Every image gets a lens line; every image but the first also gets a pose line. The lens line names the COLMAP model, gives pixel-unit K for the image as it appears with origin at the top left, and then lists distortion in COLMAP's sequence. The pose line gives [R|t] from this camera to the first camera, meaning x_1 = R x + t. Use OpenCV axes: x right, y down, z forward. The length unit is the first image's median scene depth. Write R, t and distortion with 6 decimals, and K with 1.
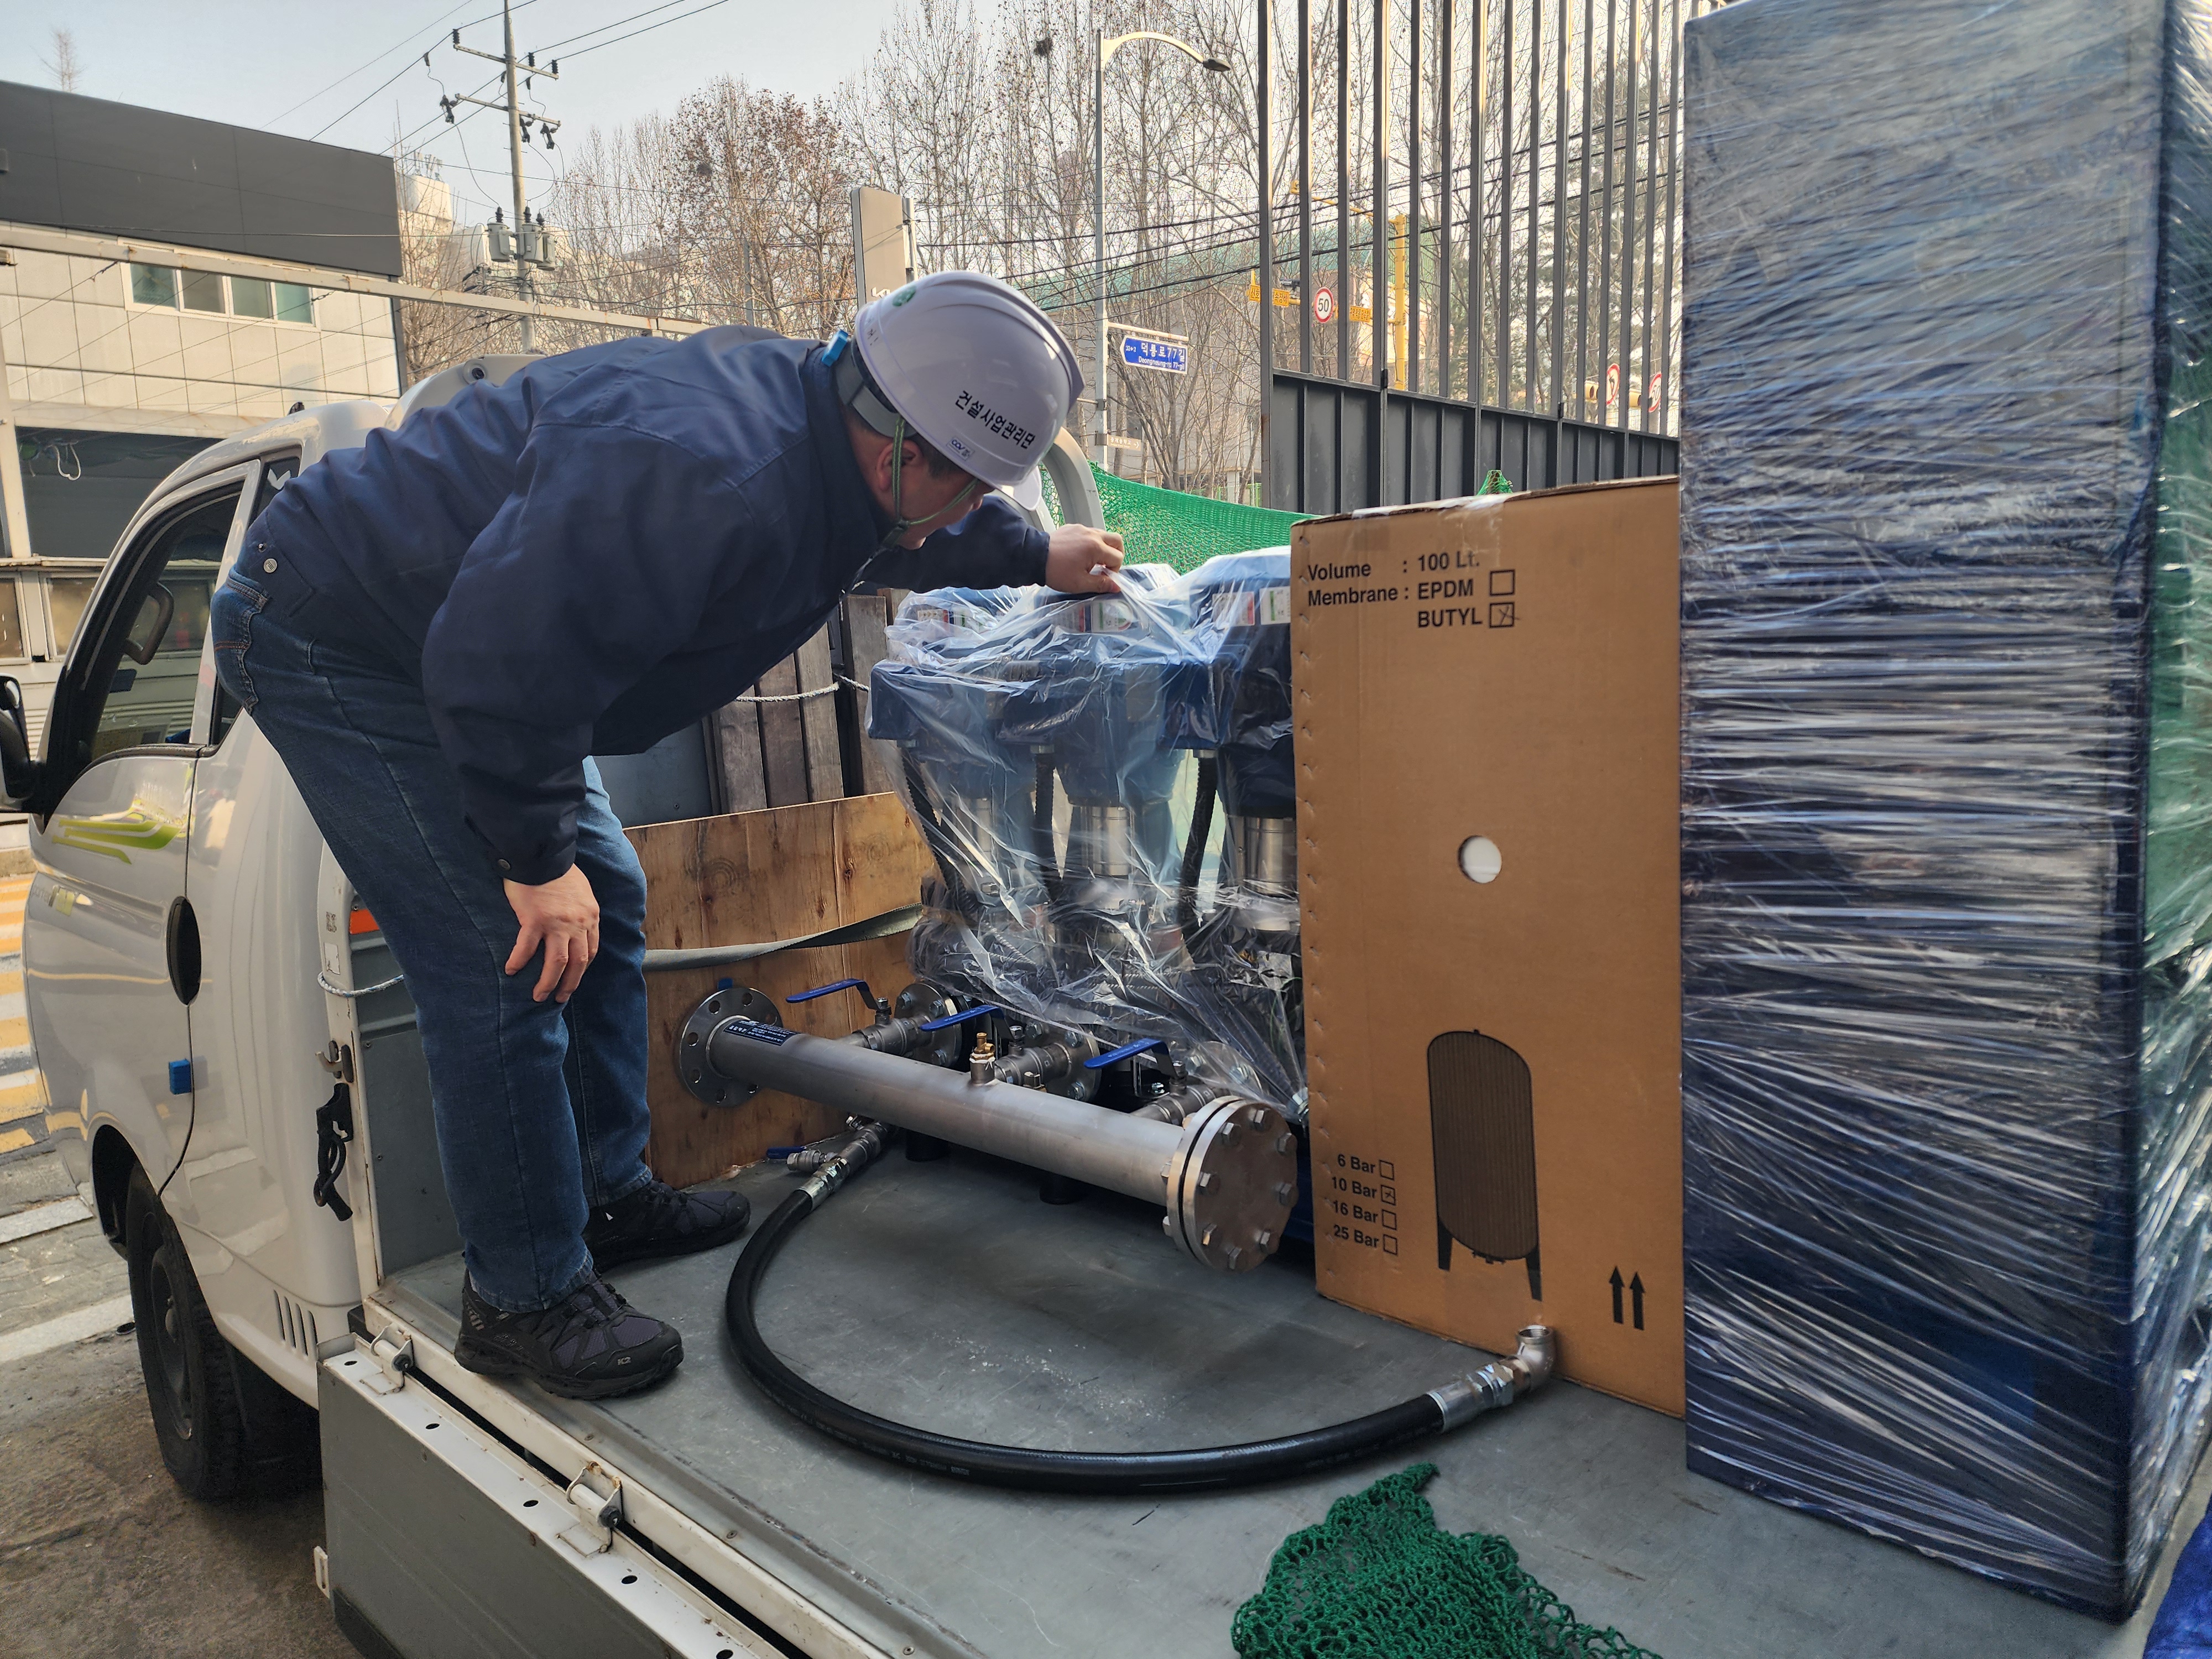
lens RADIAL K [[1481.4, 0, 1109.0], [0, 1481.4, 792.3], [0, 0, 1]] dist [0.082528, -0.060168]
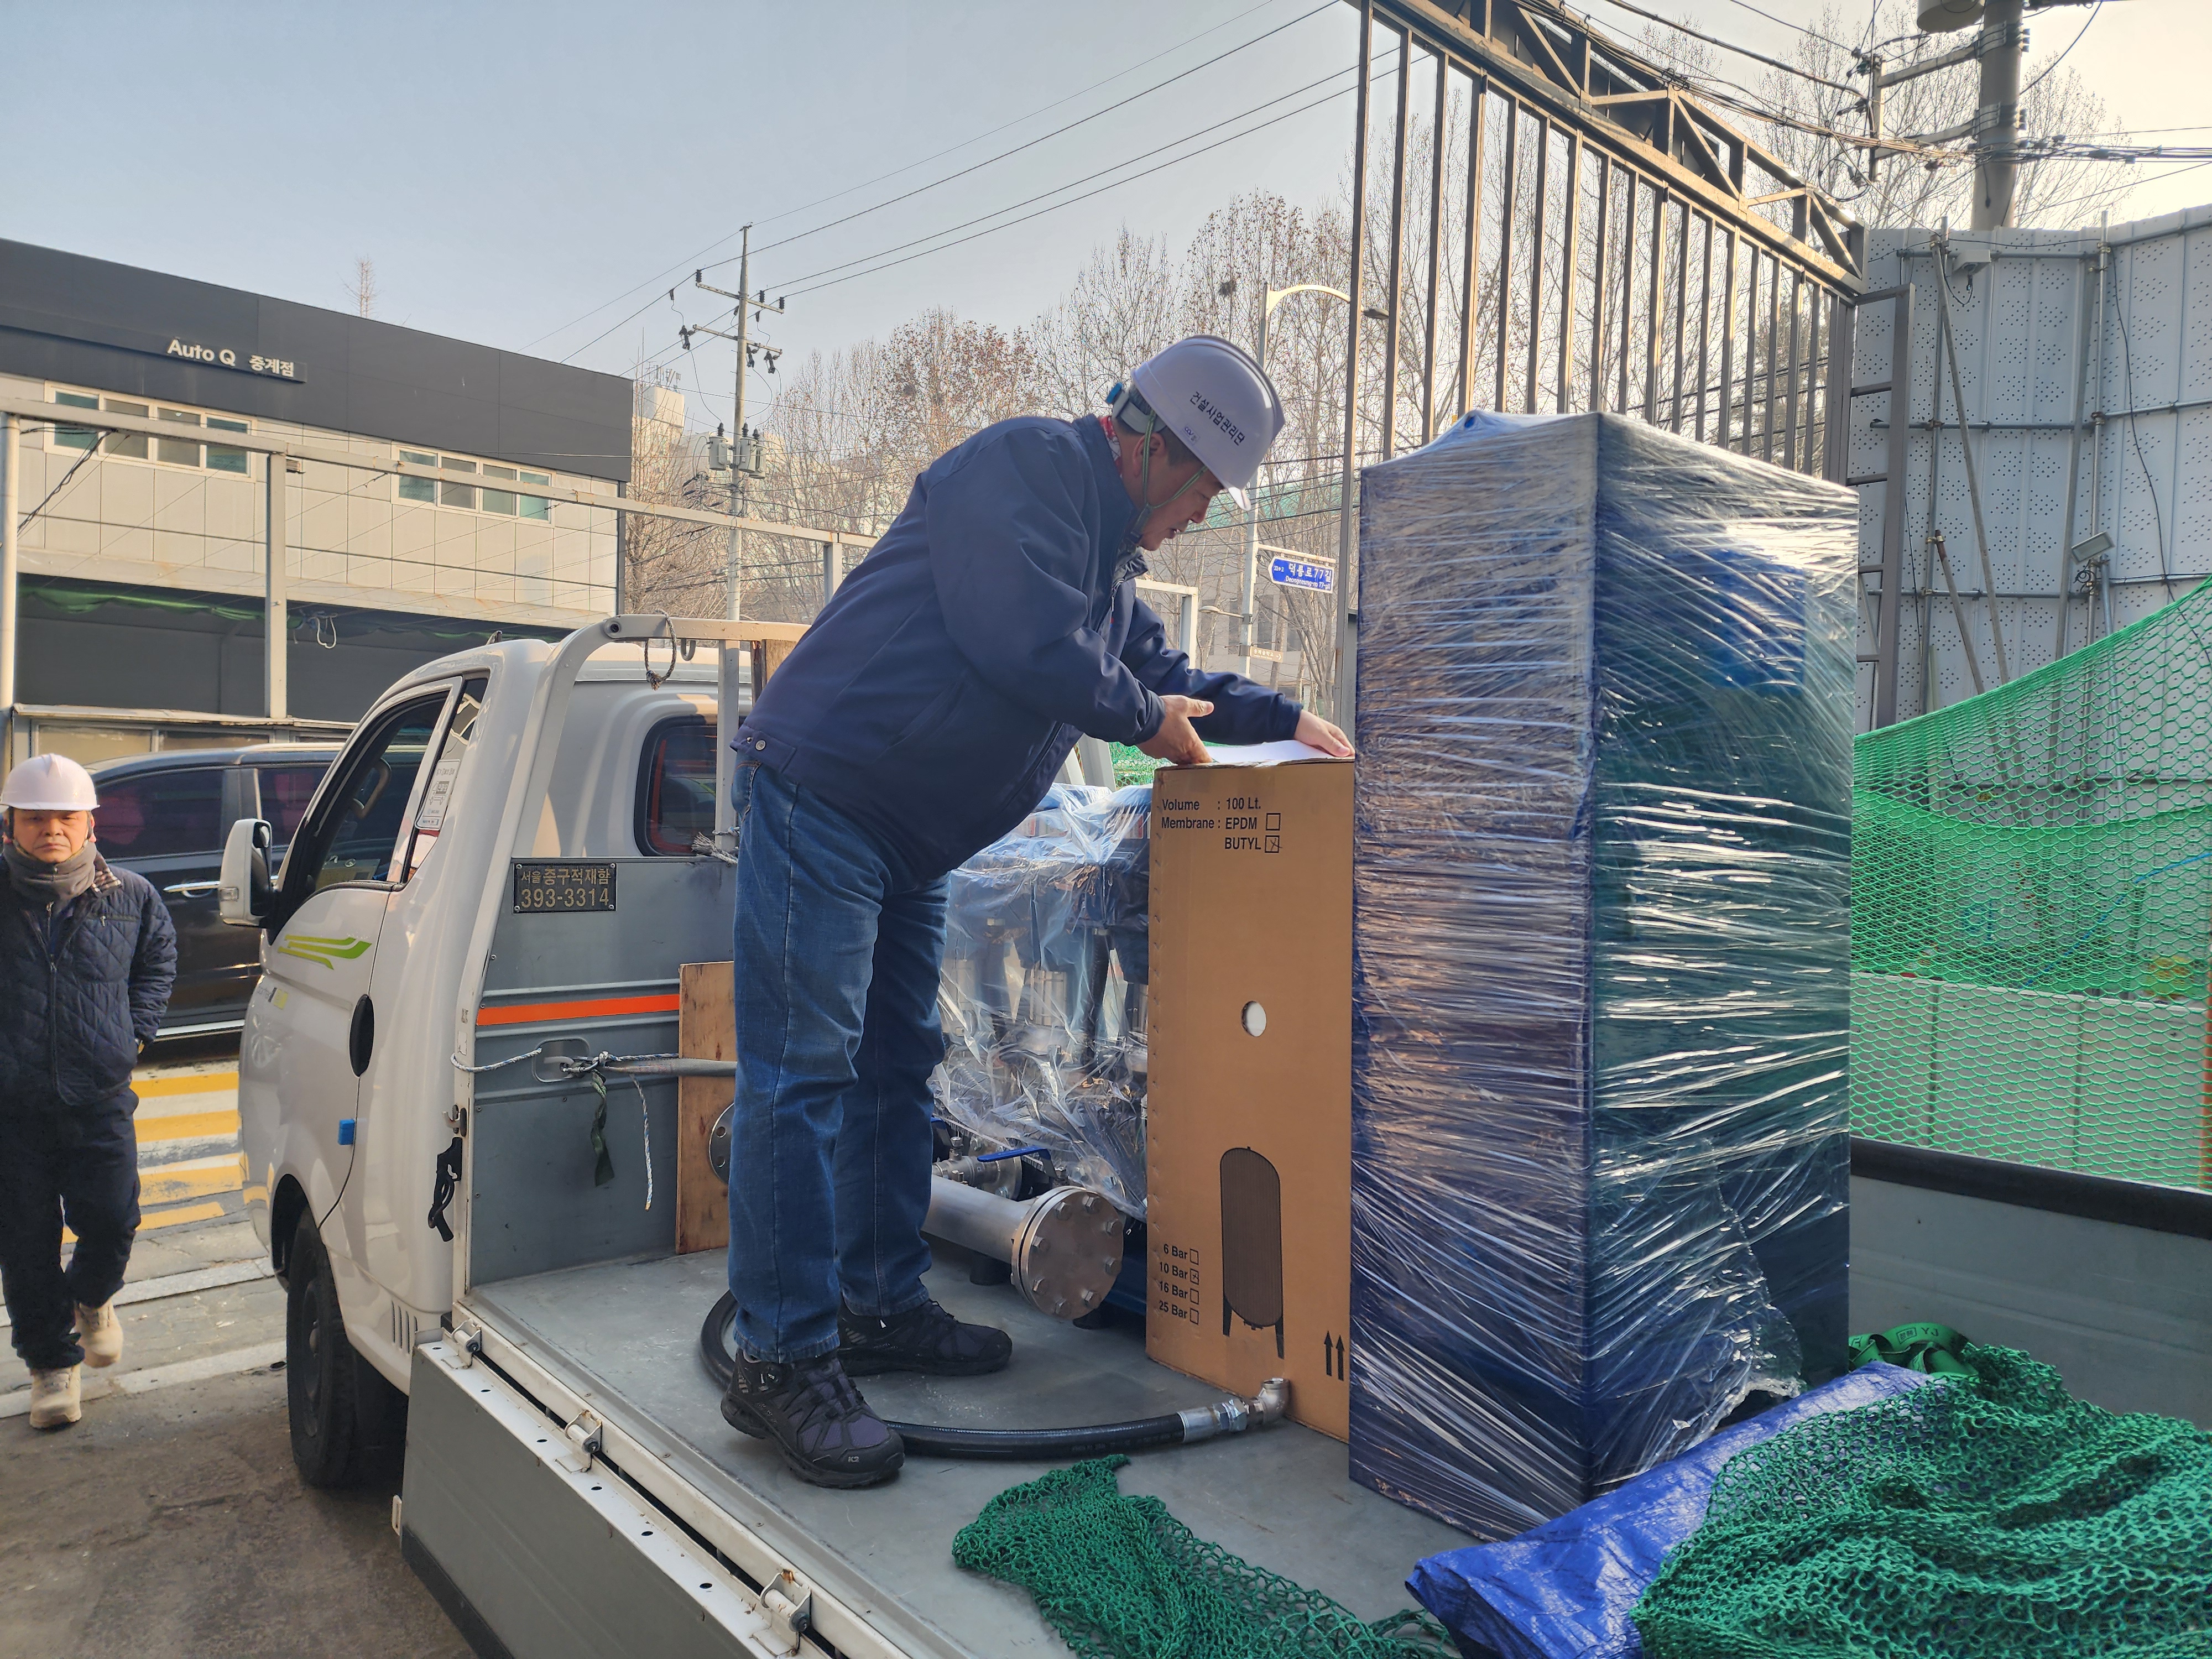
lens RADIAL K [[1484.5, 0, 1106.0], [0, 1484.5, 829.5], [0, 0, 1]] dist [0.105615, -0.057305]
pose [[0.991740, 0.059283, -0.113744, 0.170985], [-0.070957, 0.992302, -0.101494, 0.013145], [0.106852, 0.108726, 0.988312, -0.257138]]
